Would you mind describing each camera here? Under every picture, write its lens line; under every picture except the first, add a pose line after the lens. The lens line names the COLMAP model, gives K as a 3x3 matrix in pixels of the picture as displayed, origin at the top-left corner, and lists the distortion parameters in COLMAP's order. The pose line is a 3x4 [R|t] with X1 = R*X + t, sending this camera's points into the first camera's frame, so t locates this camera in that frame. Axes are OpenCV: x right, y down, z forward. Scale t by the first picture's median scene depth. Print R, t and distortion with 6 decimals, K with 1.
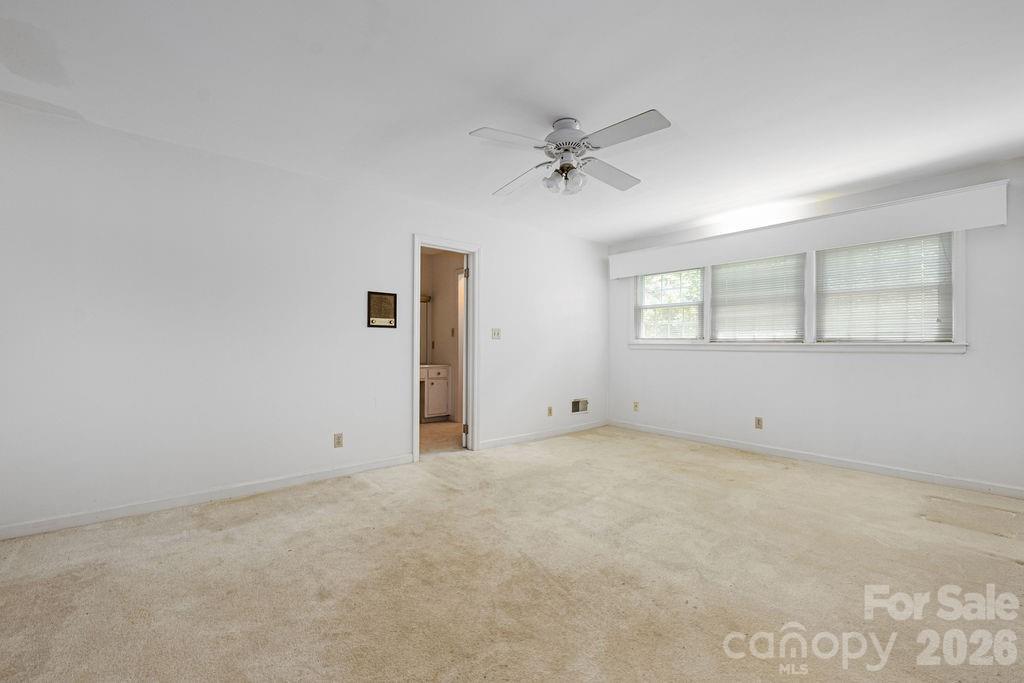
lens RADIAL K [[419.9, 0, 508.5], [0, 419.9, 339.7], [0, 0, 1]] dist [-0.003105, -0.000248]
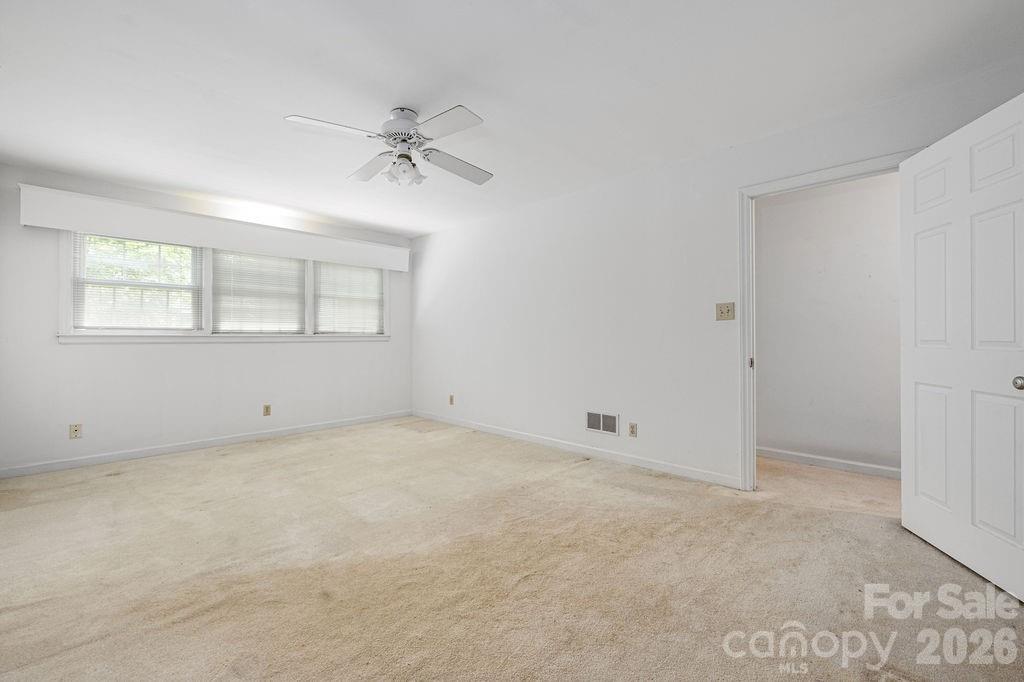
lens RADIAL K [[419.9, 0, 508.5], [0, 419.9, 339.2], [0, 0, 1]] dist [-0.003105, -0.000248]
pose [[-0.106145, -0.006874, 0.994327, -0.518943], [-0.007558, 0.999953, 0.006106, 0.008505], [-0.994322, -0.006867, -0.106192, 0.510685]]
